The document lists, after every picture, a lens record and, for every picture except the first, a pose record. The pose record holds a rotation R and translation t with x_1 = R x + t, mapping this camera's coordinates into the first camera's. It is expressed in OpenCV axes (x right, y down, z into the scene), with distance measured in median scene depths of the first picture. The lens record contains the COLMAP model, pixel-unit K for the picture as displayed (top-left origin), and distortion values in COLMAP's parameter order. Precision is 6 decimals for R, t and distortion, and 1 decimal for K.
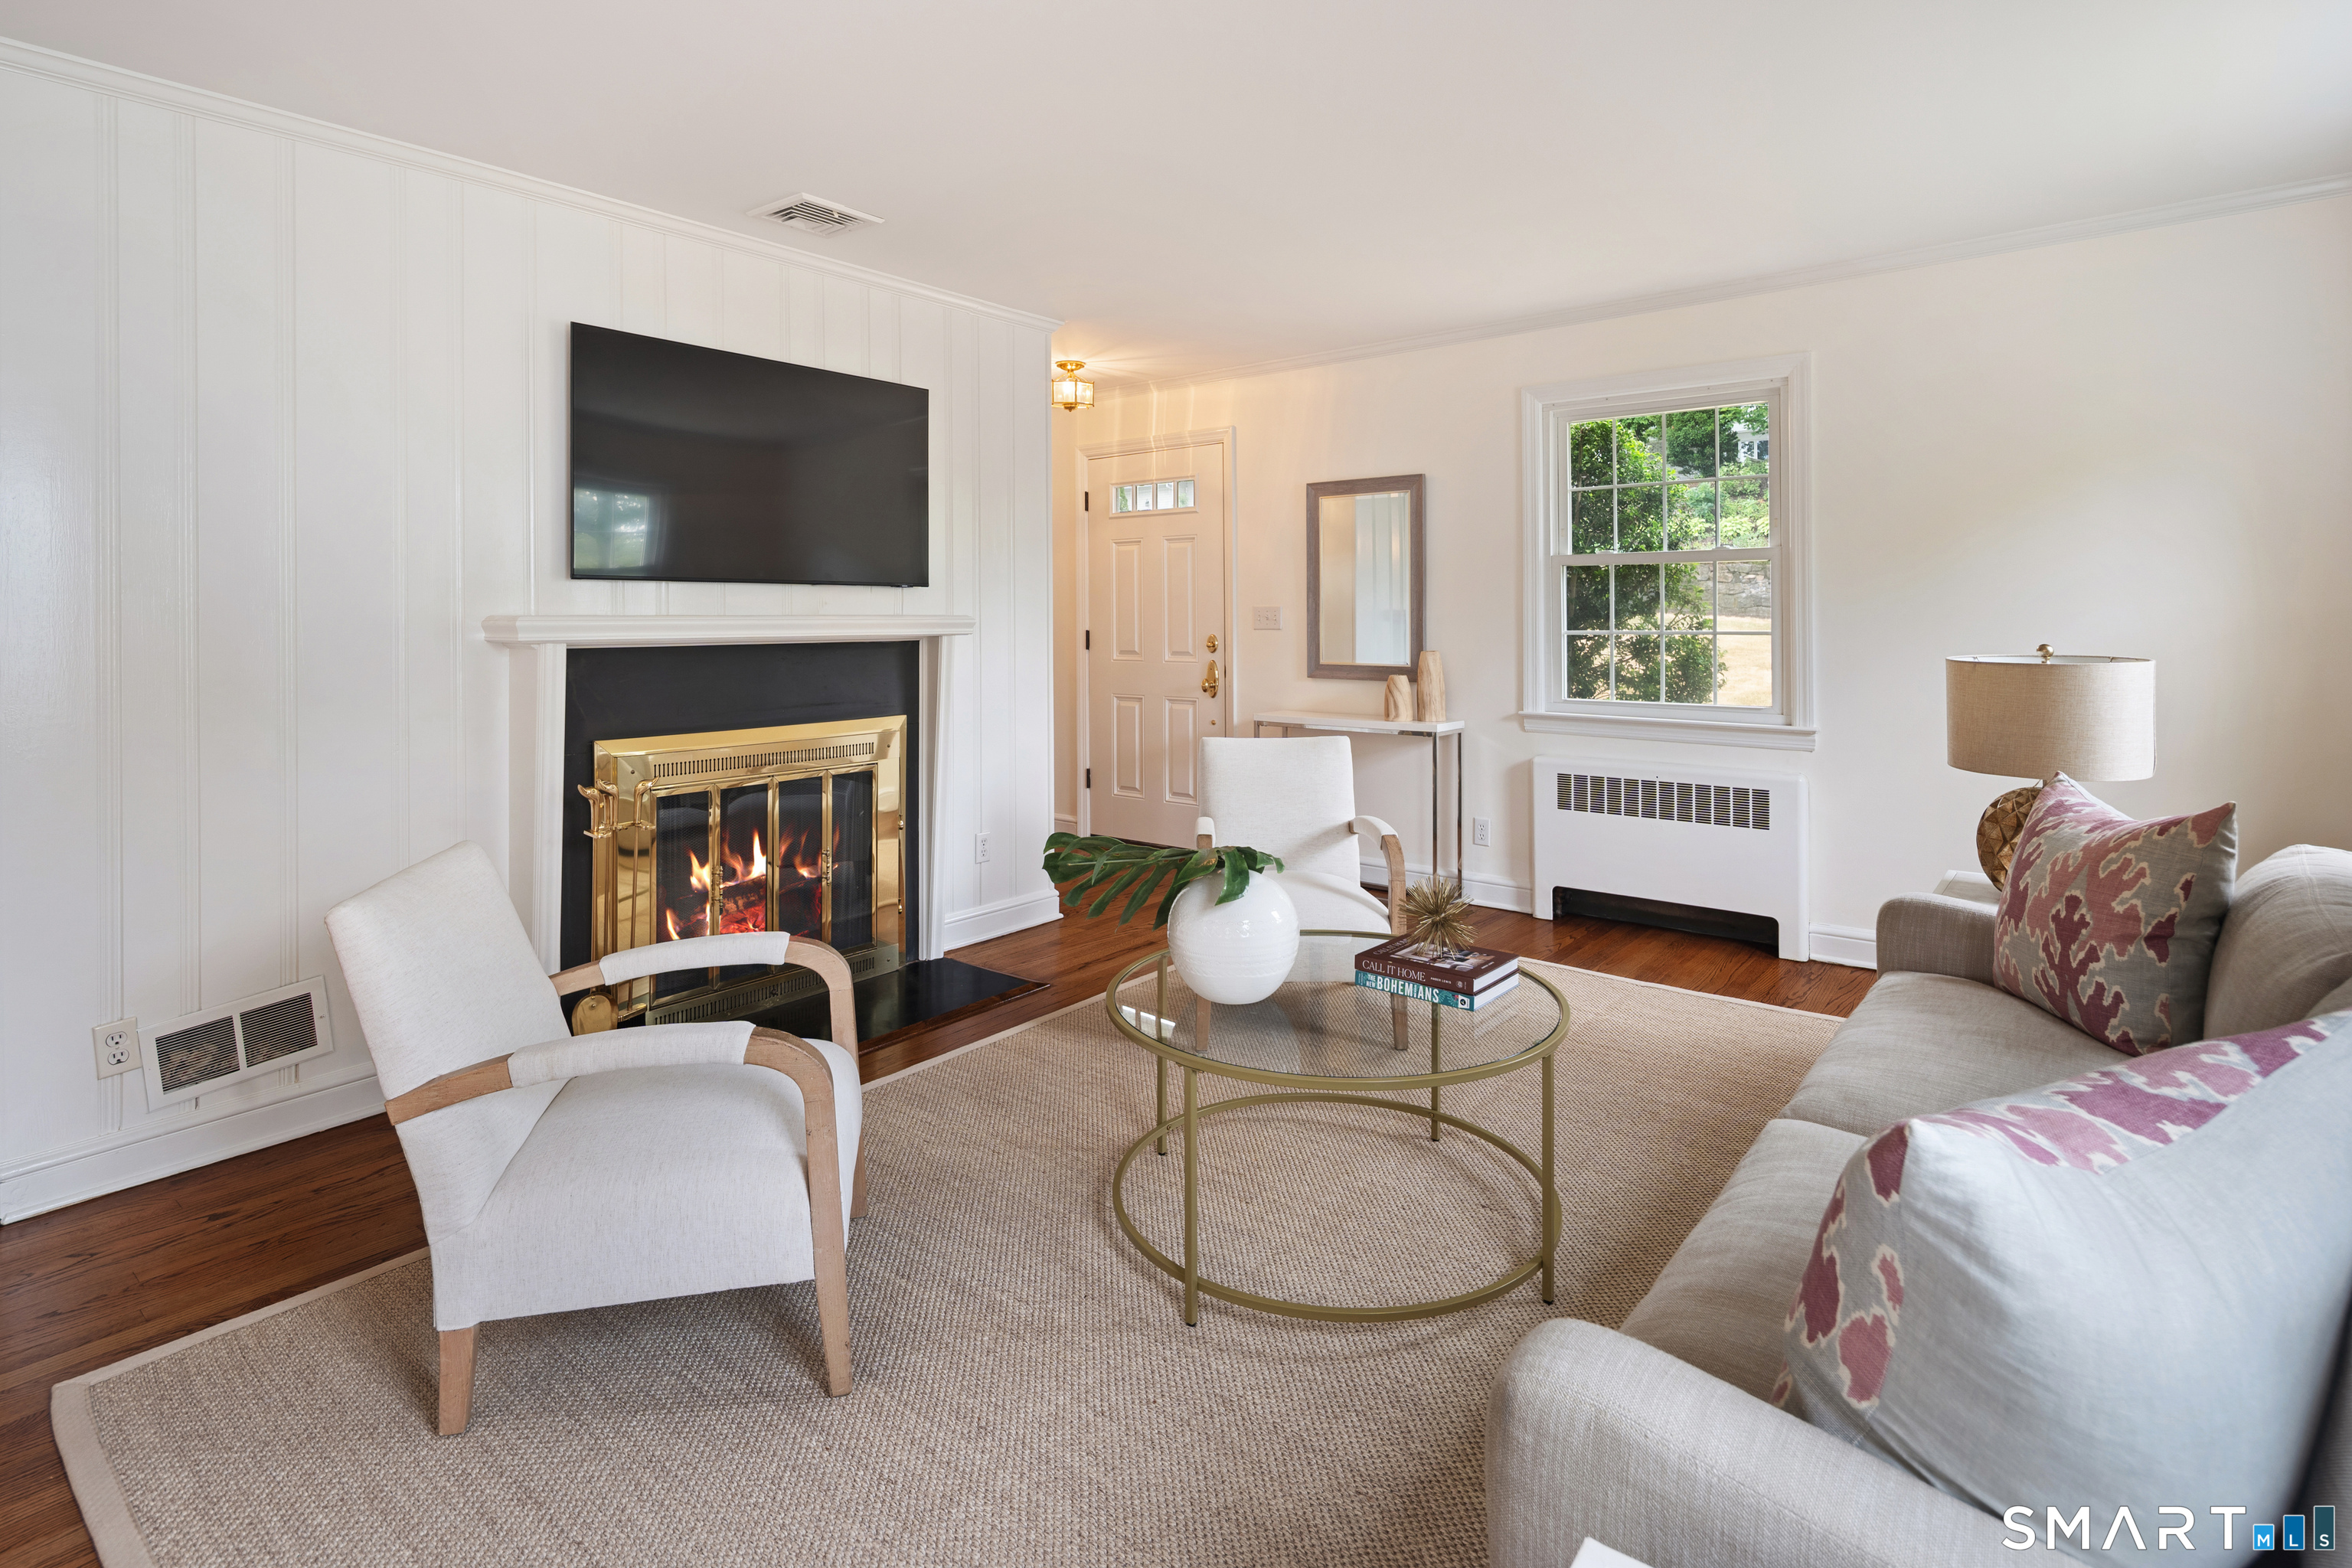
lens RADIAL K [[1135.4, 0, 1161.2], [0, 1135.4, 611.4], [0, 0, 1]] dist [0.017437, -0.015824]
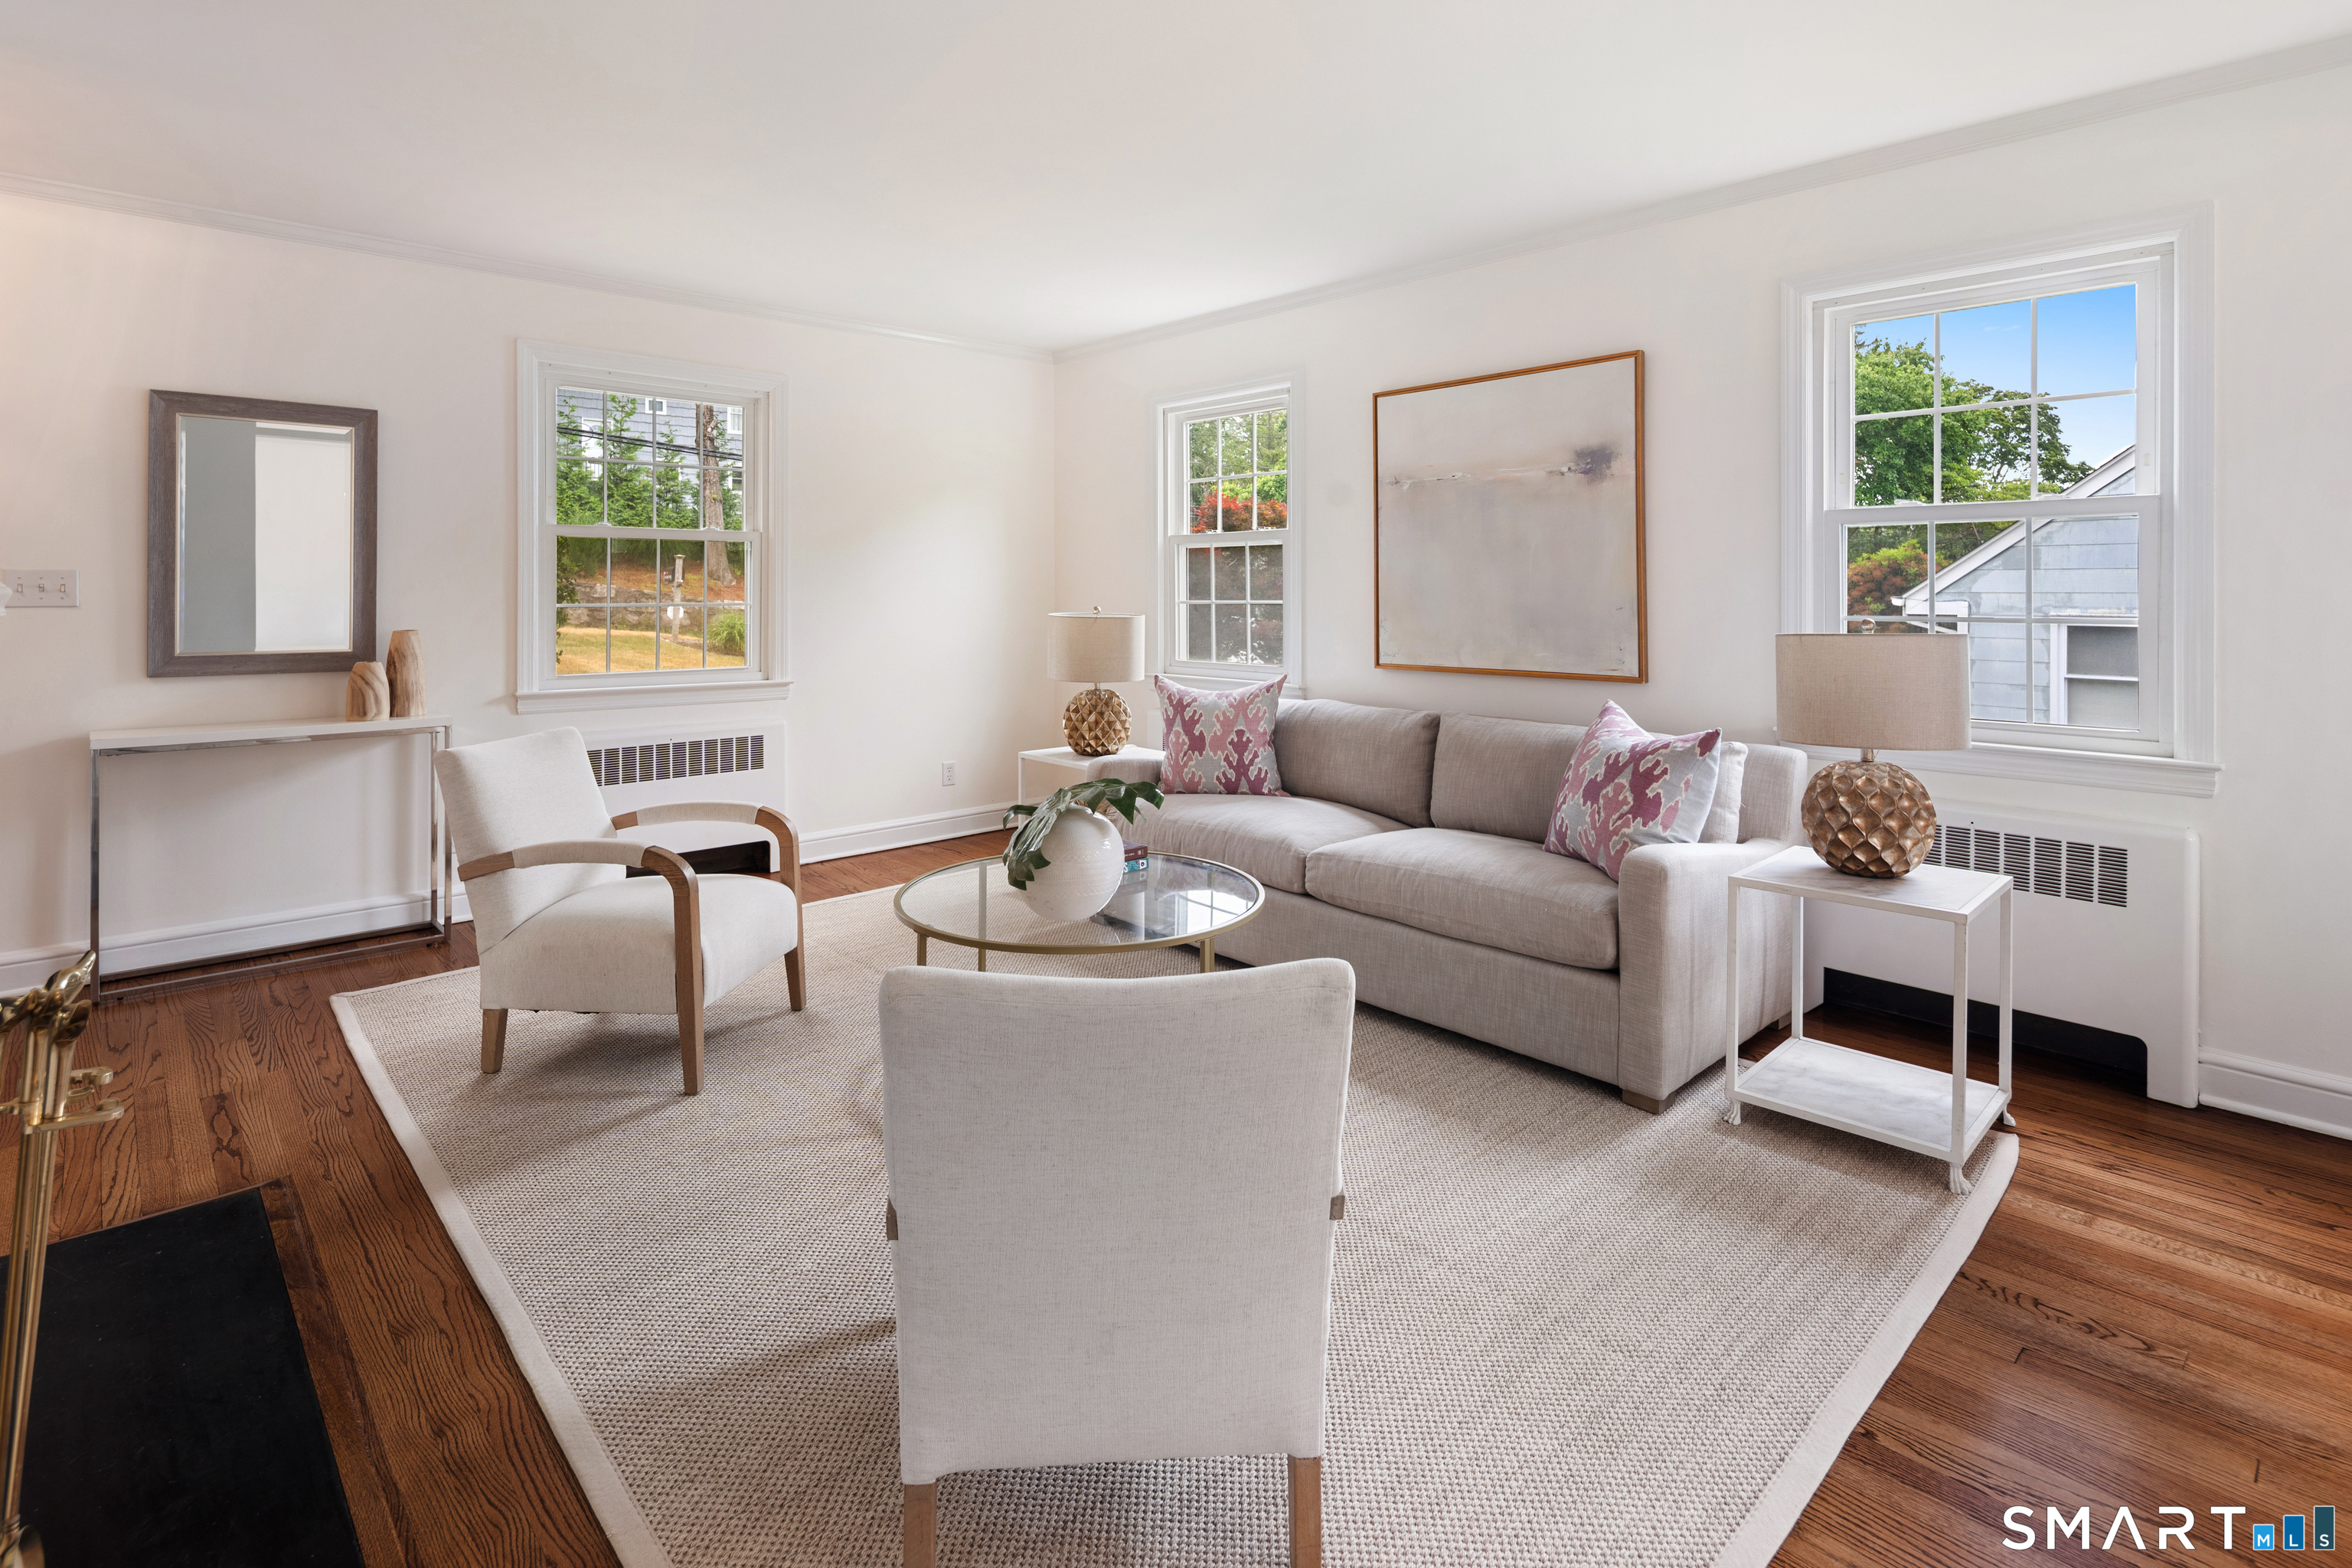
lens RADIAL K [[1172.9, 0, 1137.1], [0, 1172.9, 586.5], [0, 0, 1]] dist [0.001831, -0.000016]
pose [[0.153208, 0.007683, 0.988164, -0.633680], [-0.007584, 0.999949, -0.006599, 0.006299], [-0.988165, -0.006483, 0.153258, 0.430513]]
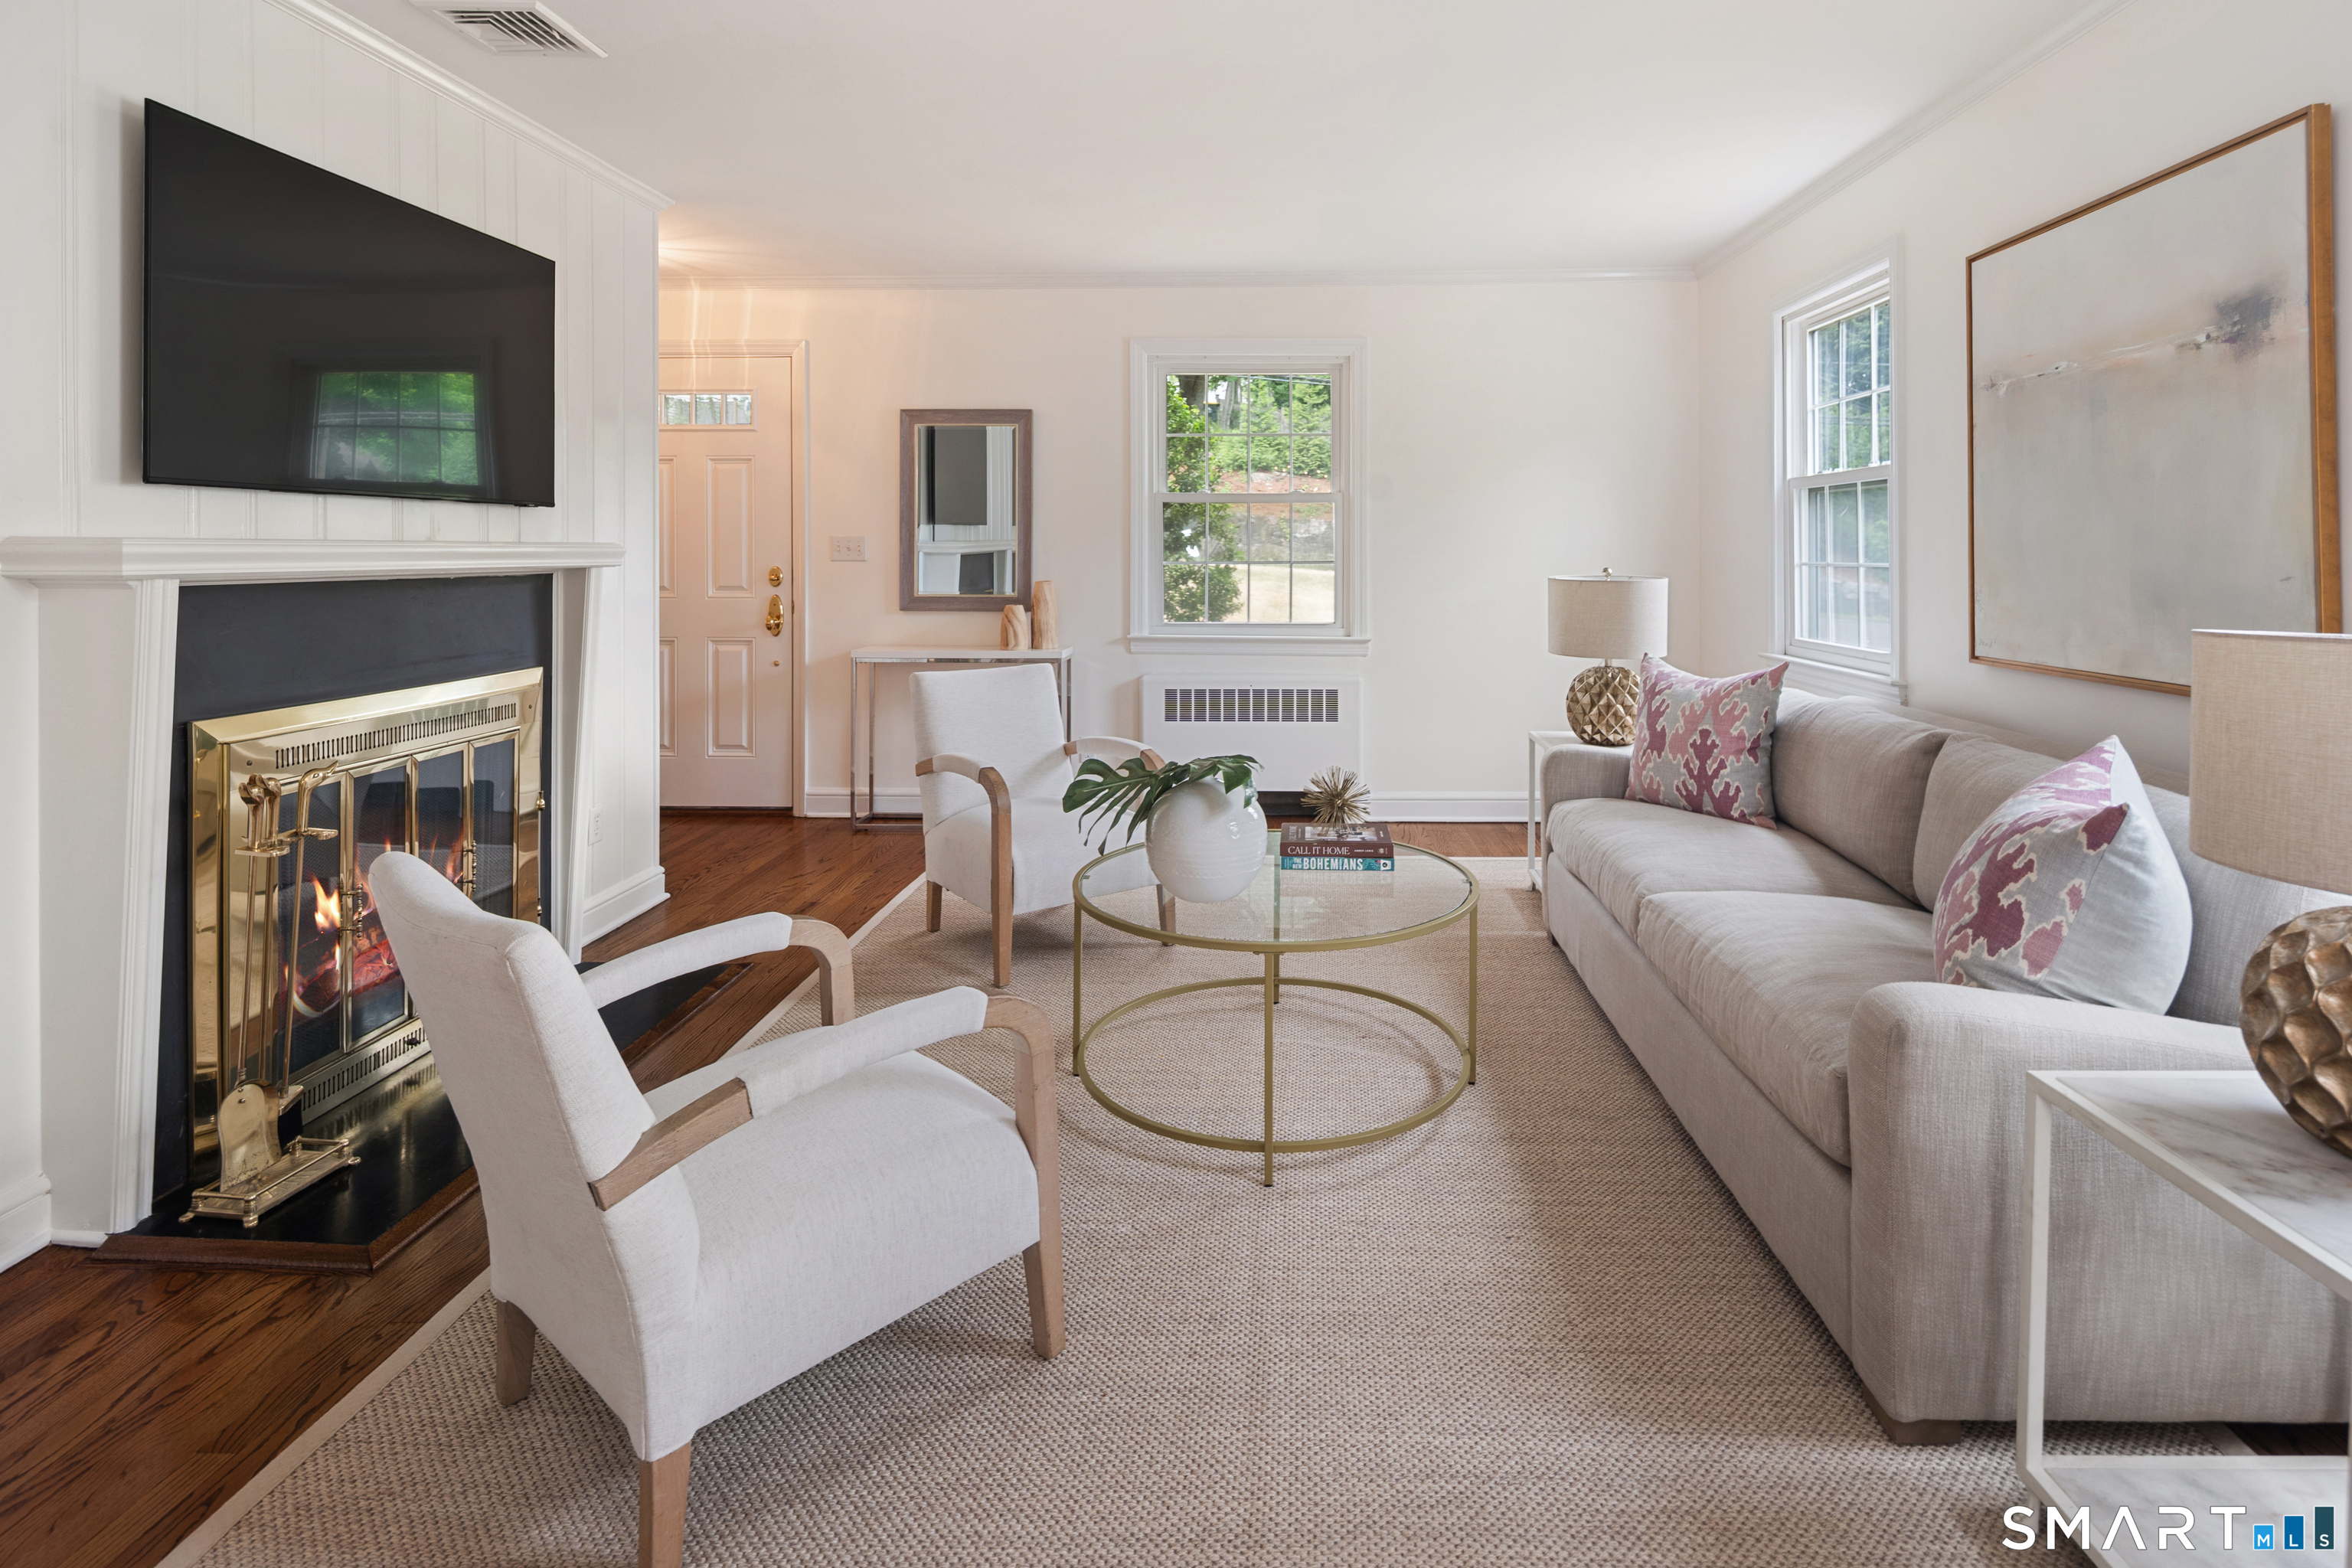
lens RADIAL K [[1172.7, 0, 1205.1], [0, 1172.7, 546.0], [0, 0, 1]] dist [-0.005032, -0.001052]
pose [[0.806081, 0.006328, 0.591771, -0.340827], [-0.006794, 0.999976, -0.001439, 0.004372], [-0.591766, -0.002860, 0.806105, 0.061779]]
